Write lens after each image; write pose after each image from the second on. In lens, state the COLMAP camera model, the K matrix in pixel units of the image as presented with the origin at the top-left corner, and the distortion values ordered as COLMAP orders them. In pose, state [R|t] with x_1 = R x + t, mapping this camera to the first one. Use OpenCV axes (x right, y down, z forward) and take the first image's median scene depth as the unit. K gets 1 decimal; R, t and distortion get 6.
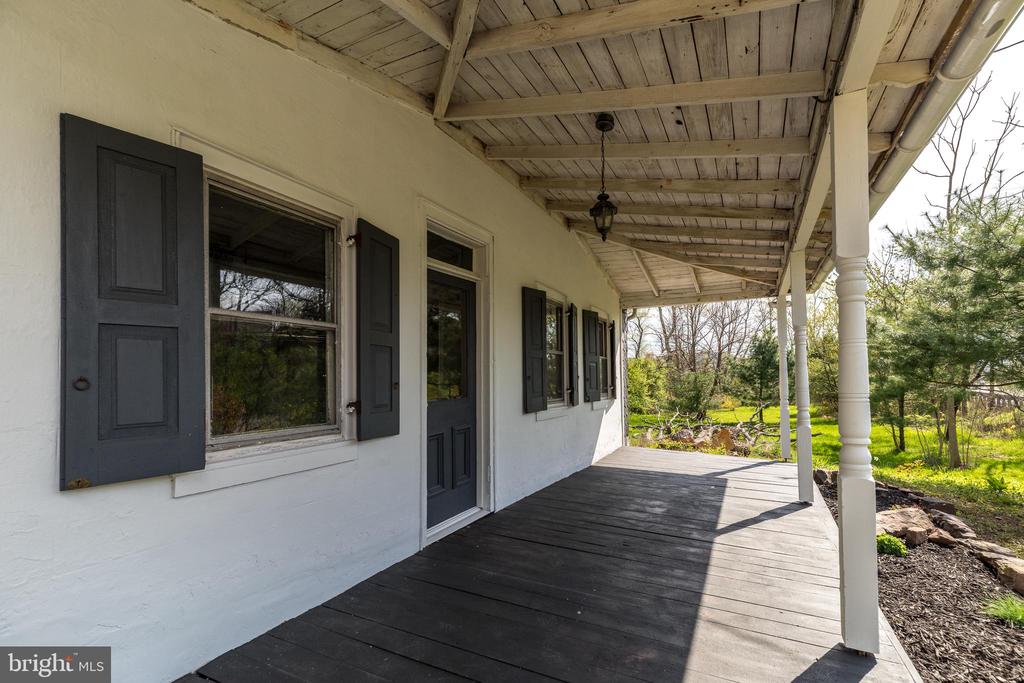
lens RADIAL K [[433.0, 0, 509.7], [0, 433.0, 377.4], [0, 0, 1]] dist [0.000964, 0.000109]
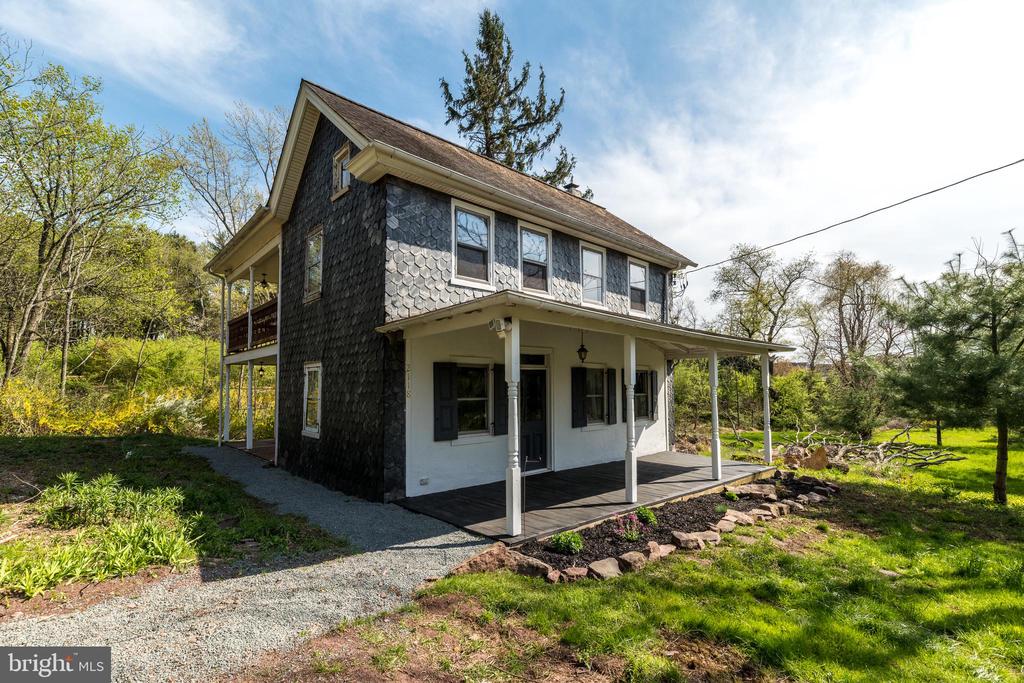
lens RADIAL K [[433.0, 0, 509.7], [0, 433.0, 377.4], [0, 0, 1]] dist [0.000964, 0.000109]
pose [[0.939106, -0.010475, -0.343468, 0.776934], [0.002319, 0.999706, -0.024148, -0.181974], [0.343620, 0.021881, 0.938854, -1.781463]]
